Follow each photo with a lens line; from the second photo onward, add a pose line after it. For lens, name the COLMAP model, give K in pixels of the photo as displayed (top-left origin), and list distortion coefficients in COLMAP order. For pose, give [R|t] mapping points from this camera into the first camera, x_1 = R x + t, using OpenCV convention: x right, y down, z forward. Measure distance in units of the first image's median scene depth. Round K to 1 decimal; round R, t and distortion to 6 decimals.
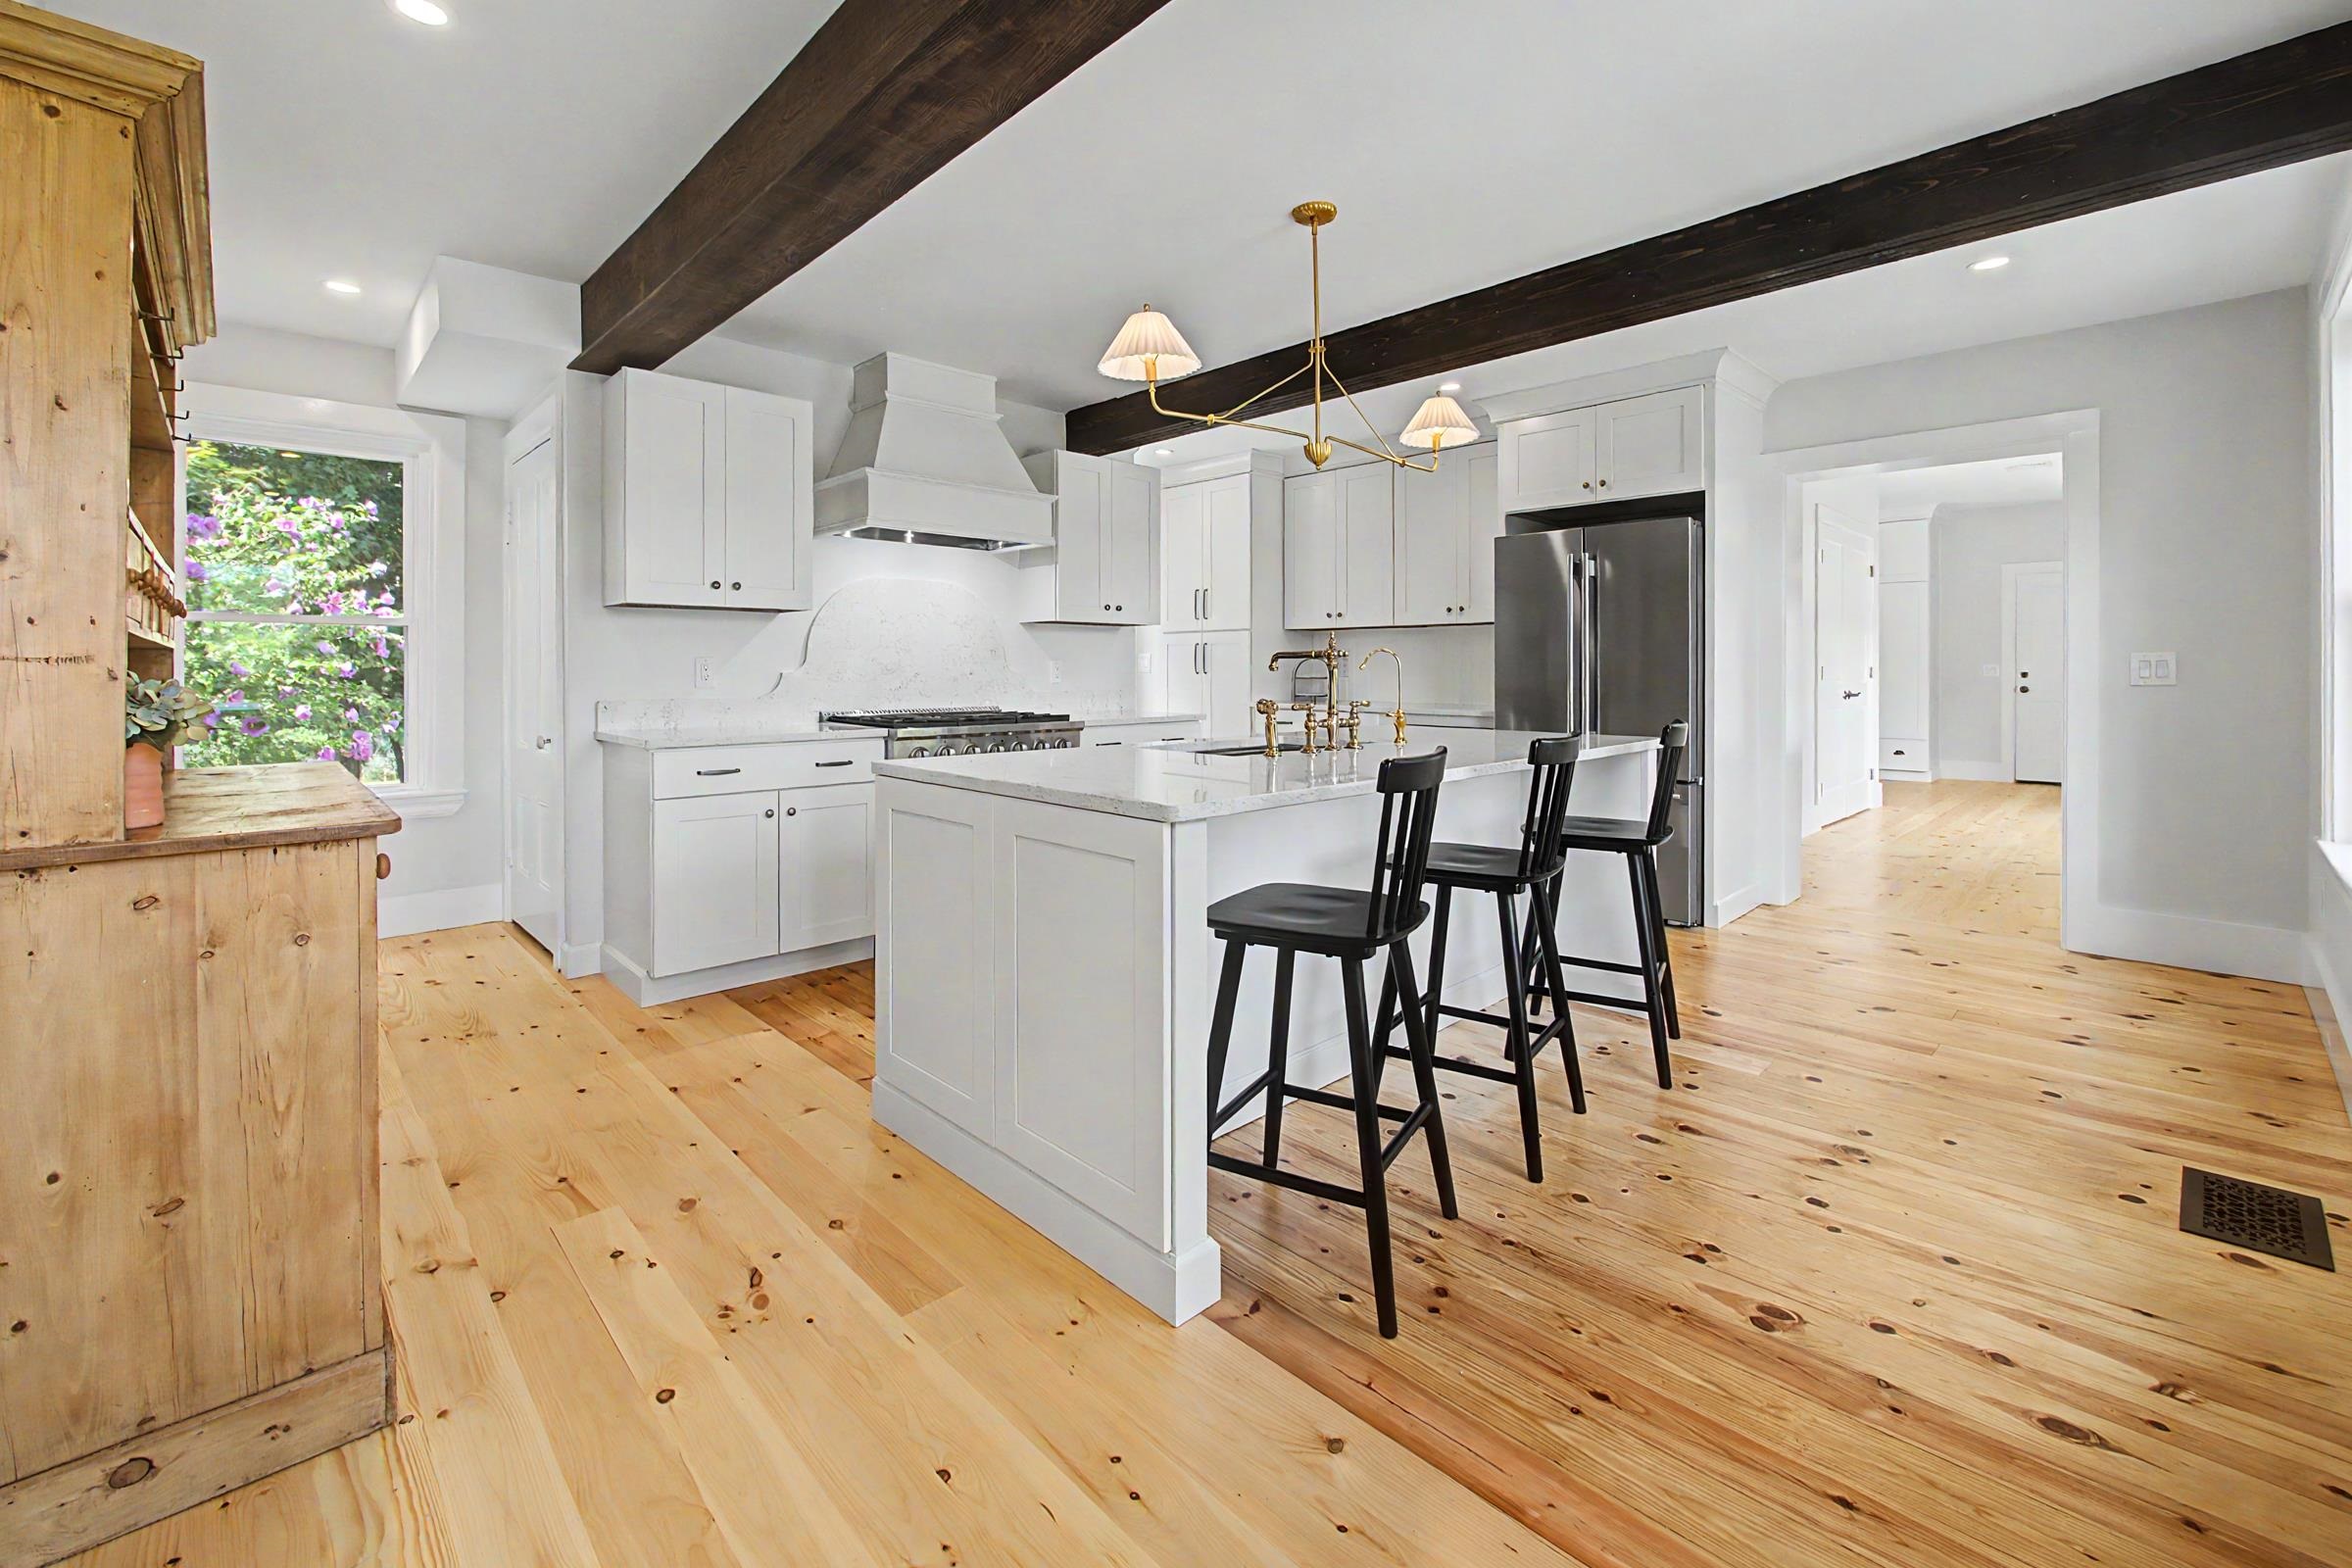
lens RADIAL K [[967.5, 0, 1175.2], [0, 967.5, 673.7], [0, 0, 1]] dist [-0.000078, -0.000579]
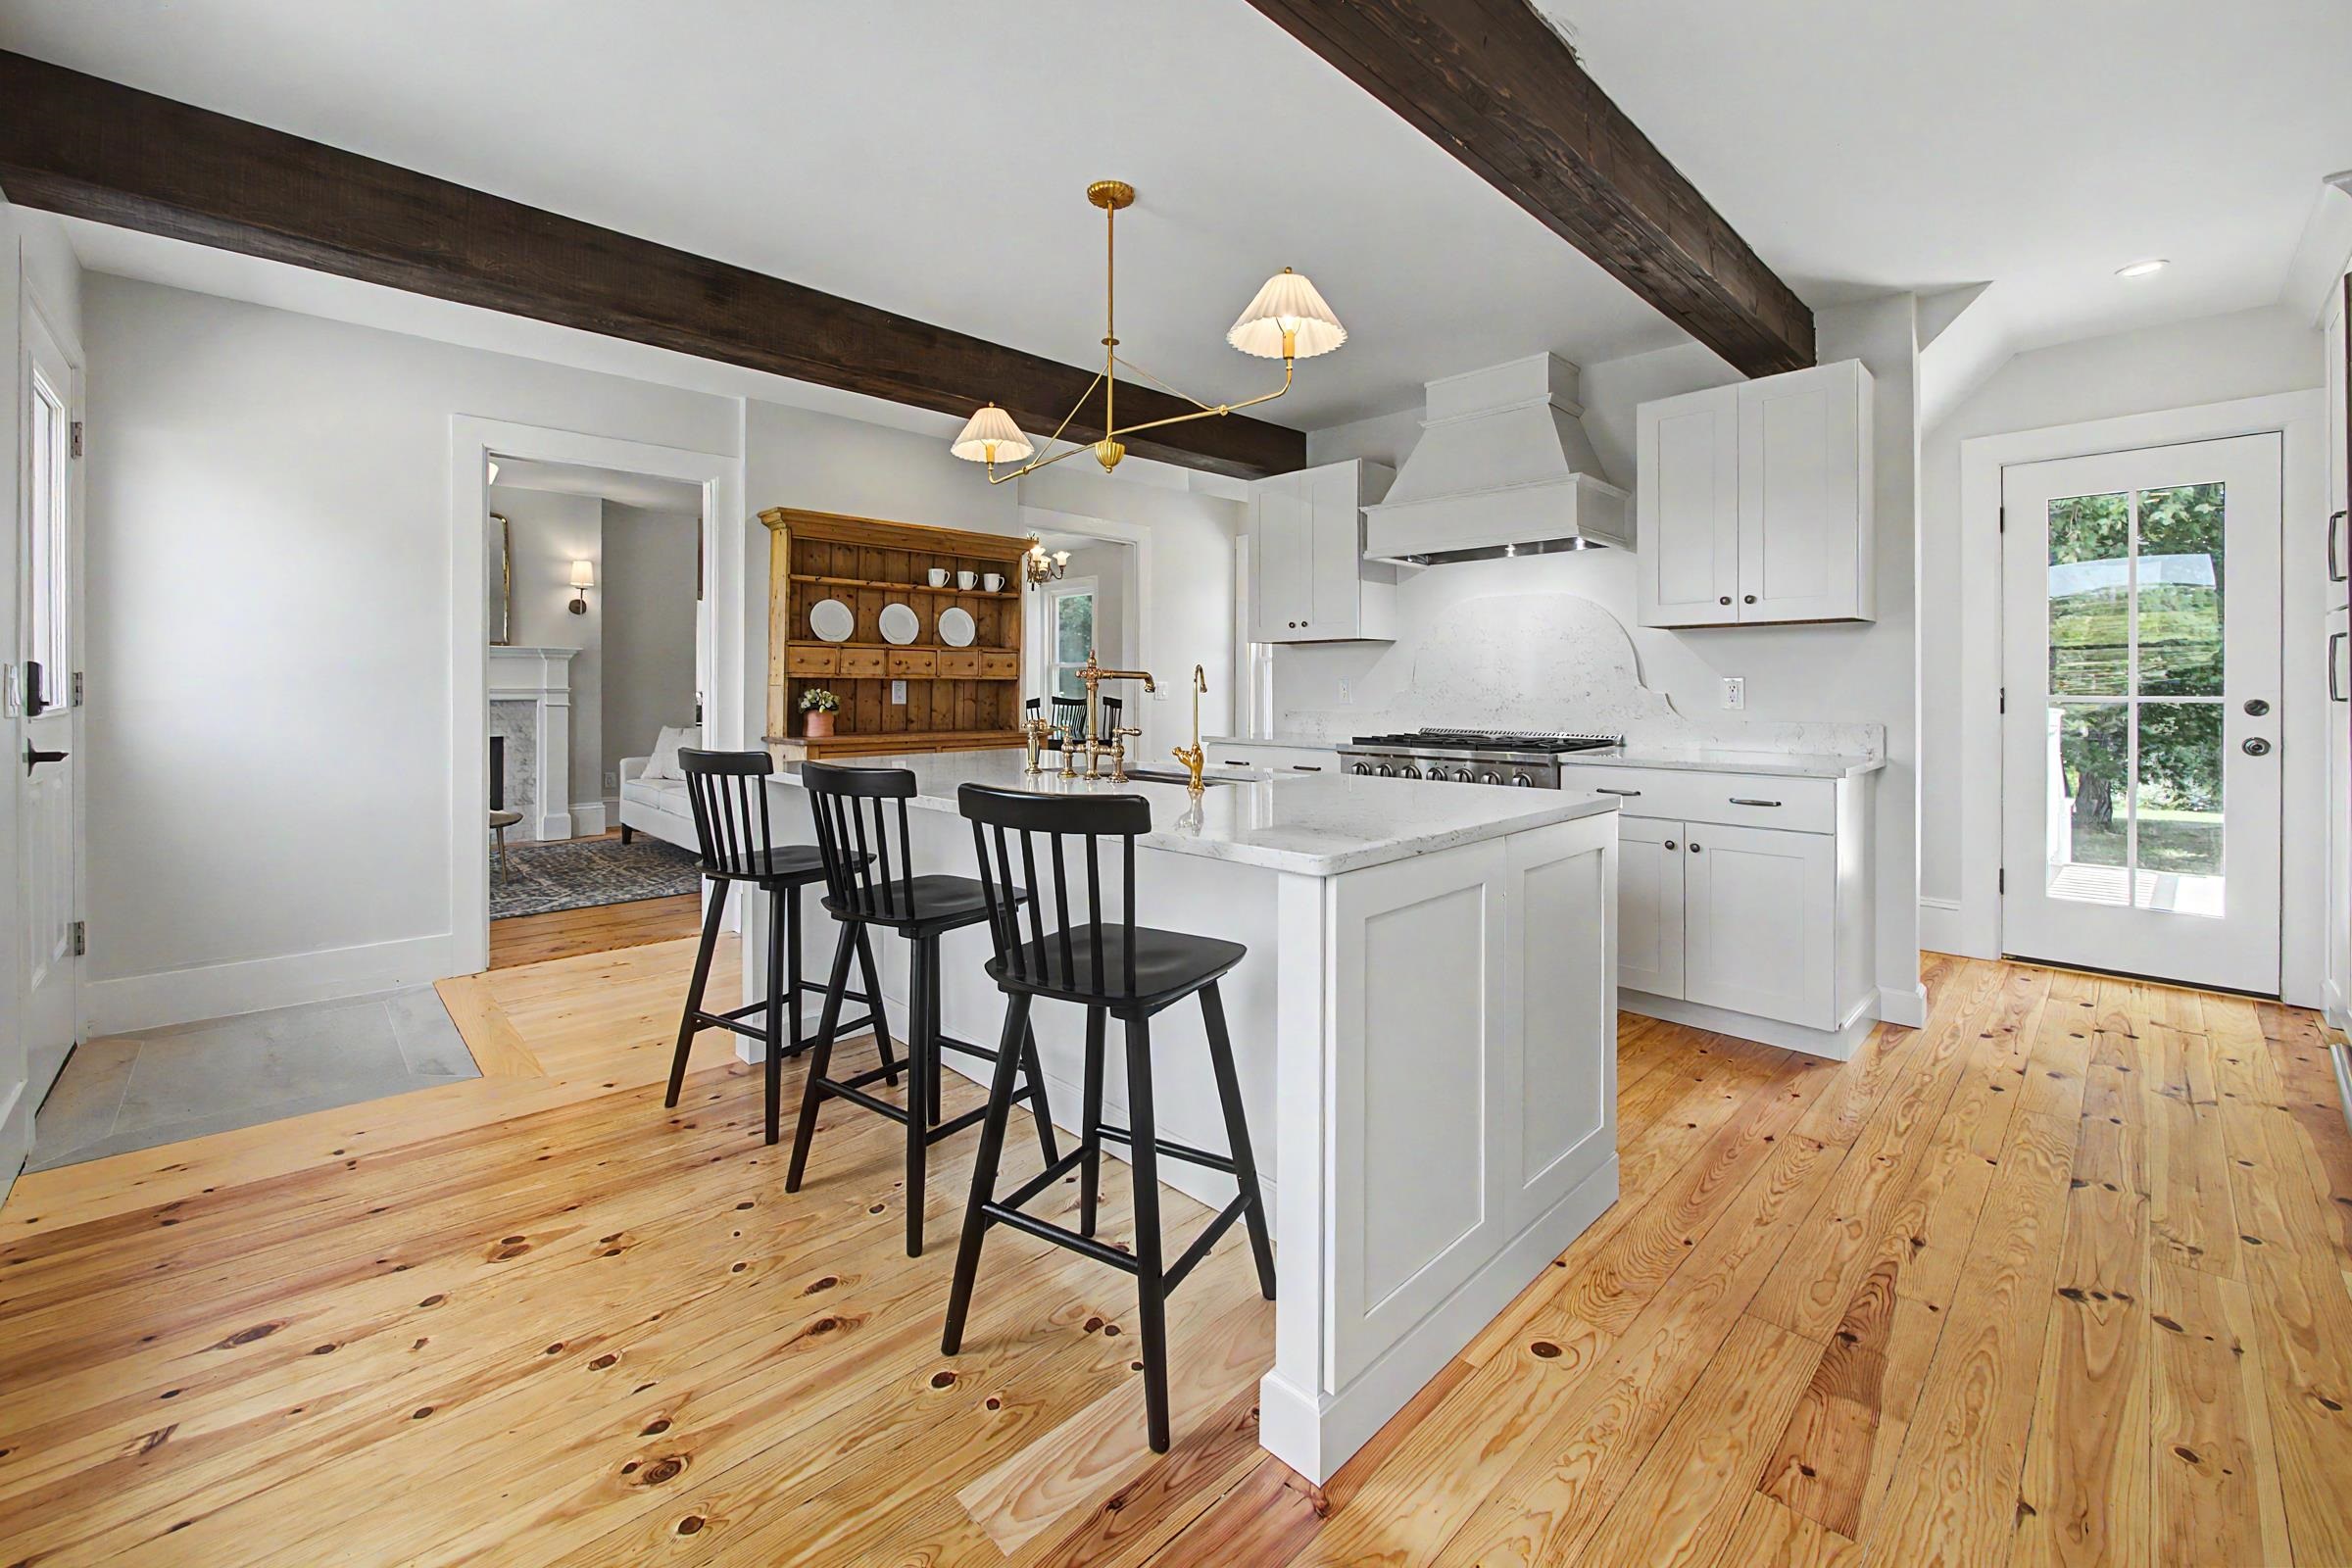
lens RADIAL K [[967.5, 0, 1187.6], [0, 967.5, 684.5], [0, 0, 1]] dist [-0.000078, -0.000579]
pose [[0.013864, -0.001774, -0.999902, 1.688389], [-0.008534, 0.999962, -0.001893, -0.012510], [0.999867, 0.008559, 0.013848, 1.688035]]
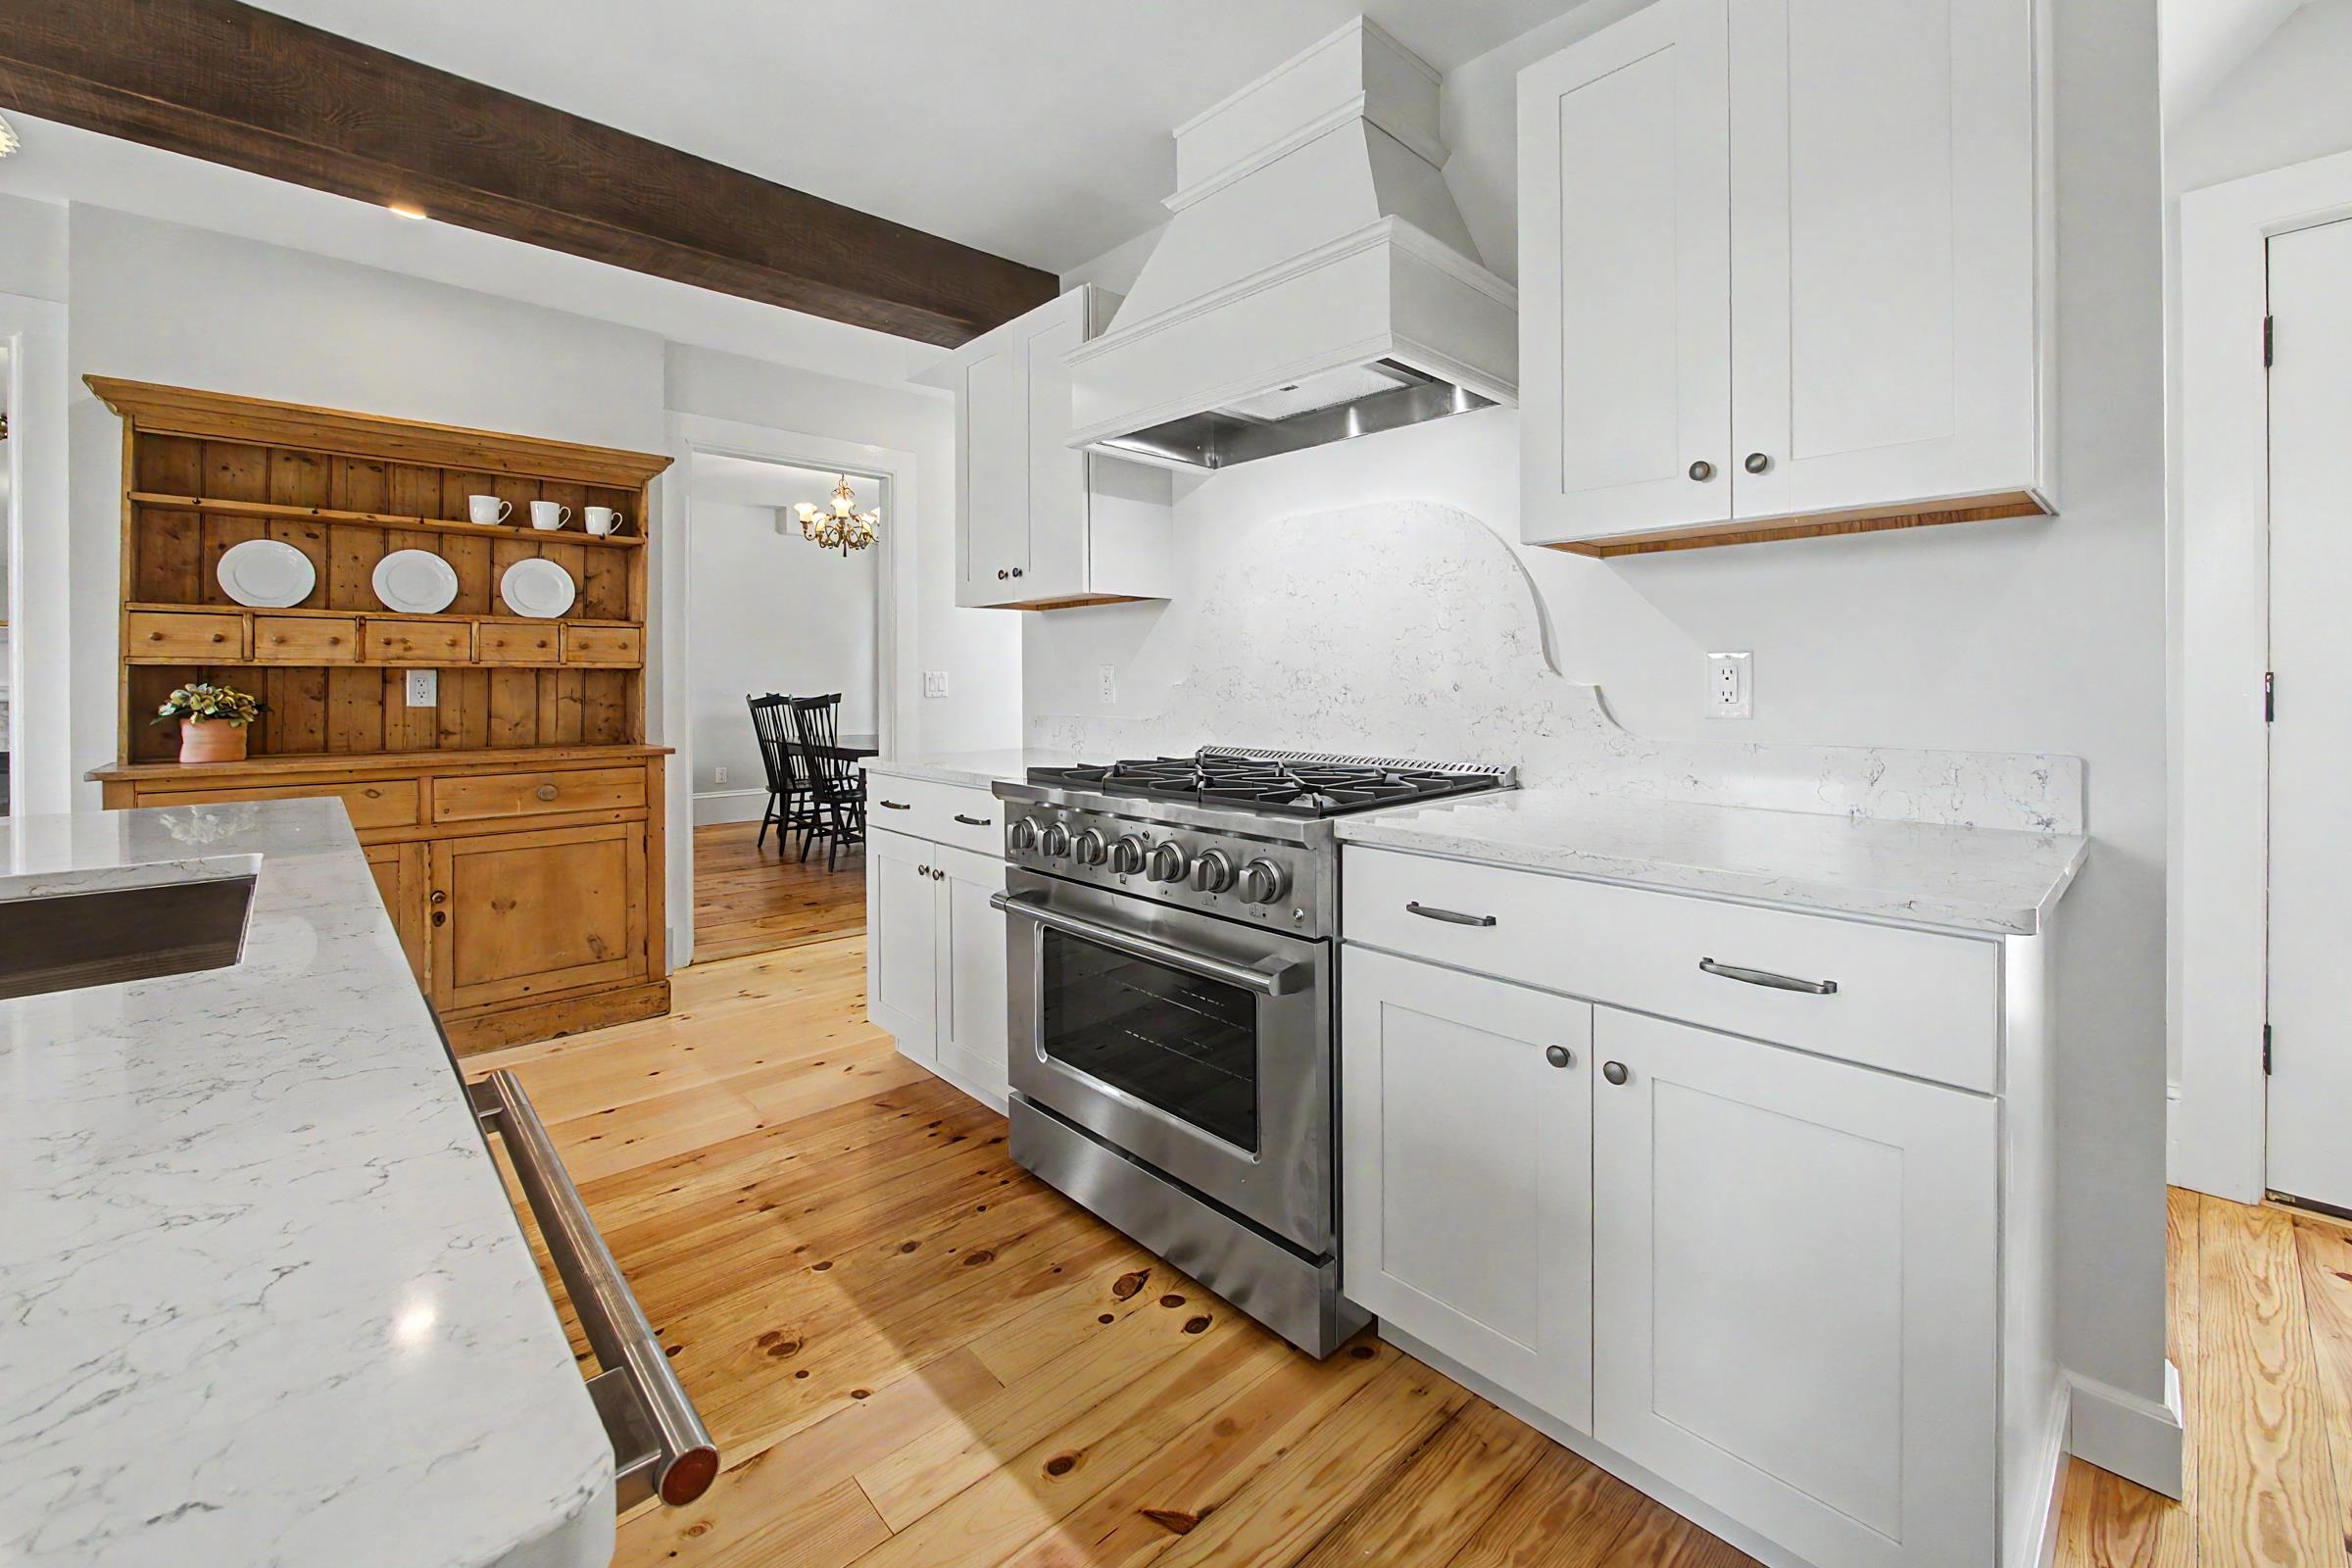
lens RADIAL K [[967.5, 0, 1184.0], [0, 967.5, 683.3], [0, 0, 1]] dist [-0.000078, -0.000579]
pose [[-0.014277, 0.006091, -0.999880, -0.230525], [-0.003356, 0.999976, 0.006139, -0.014369], [0.999892, 0.003443, -0.014256, 2.875672]]
